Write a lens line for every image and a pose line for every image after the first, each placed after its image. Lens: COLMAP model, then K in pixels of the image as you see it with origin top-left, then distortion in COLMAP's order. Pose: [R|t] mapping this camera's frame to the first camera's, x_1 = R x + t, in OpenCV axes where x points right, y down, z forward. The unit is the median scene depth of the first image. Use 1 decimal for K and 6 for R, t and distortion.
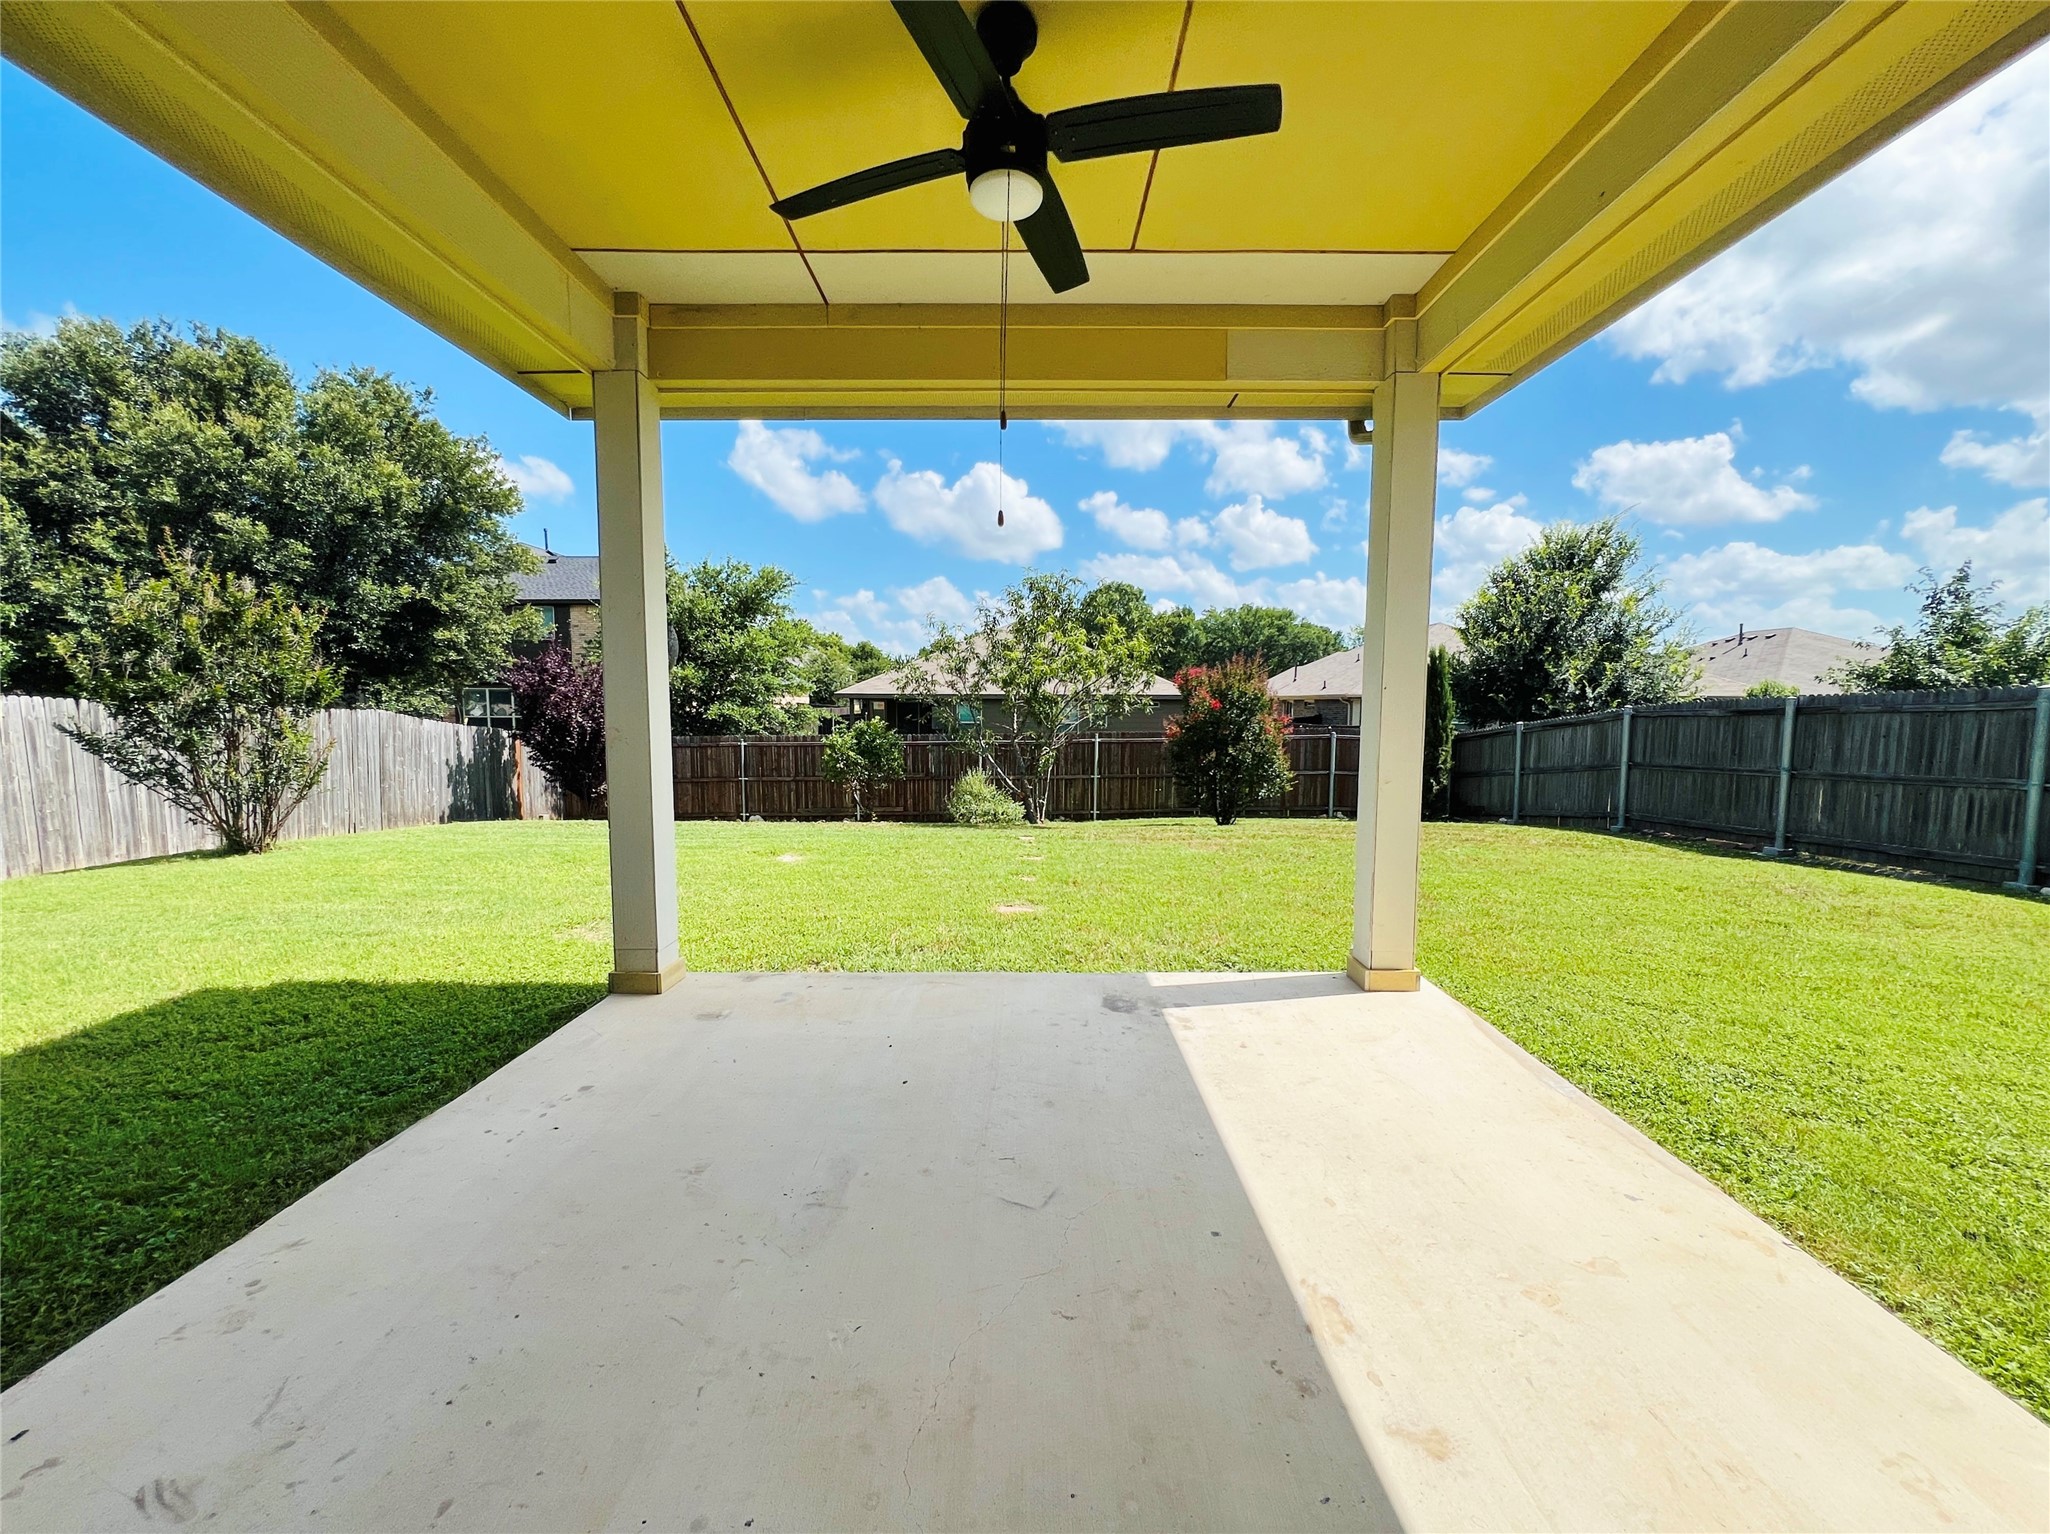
lens RADIAL K [[838.4, 0, 1018.3], [0, 838.4, 779.9], [0, 0, 1]] dist [0.005438, -0.000165]
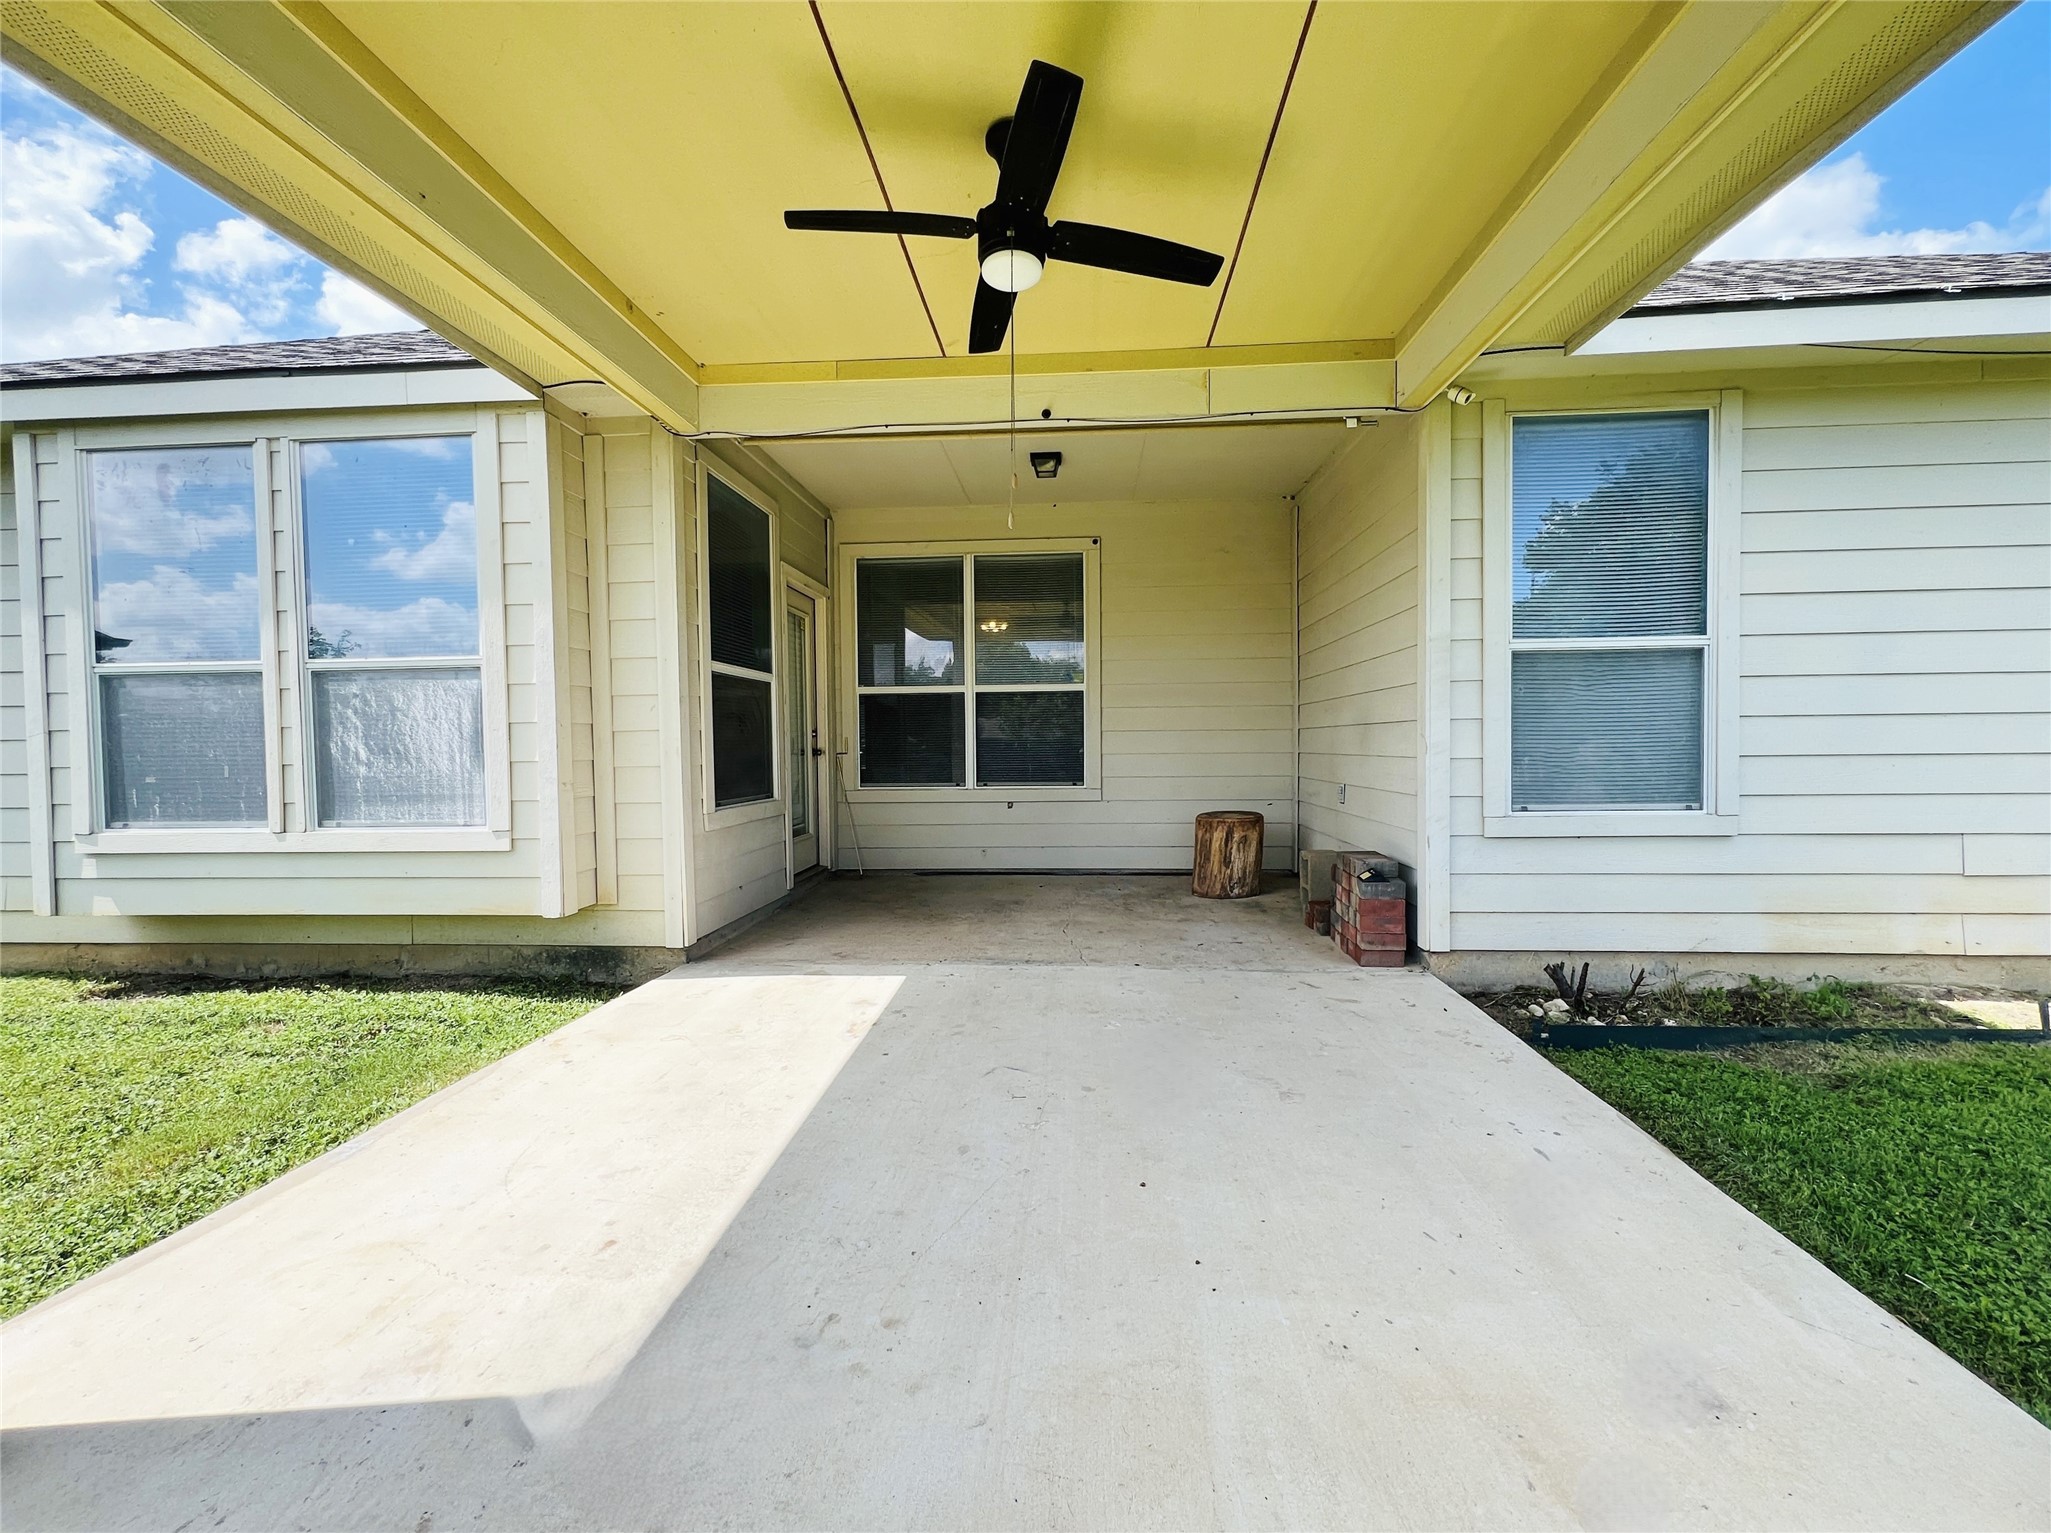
lens RADIAL K [[838.8, 0, 1025.4], [0, 838.8, 766.5], [0, 0, 1]] dist [0.005438, -0.000165]
pose [[-0.997792, 0.004569, 0.066257, -0.109812], [0.012526, 0.992673, 0.120181, -0.139604], [-0.065222, 0.120746, -0.990538, 2.298862]]
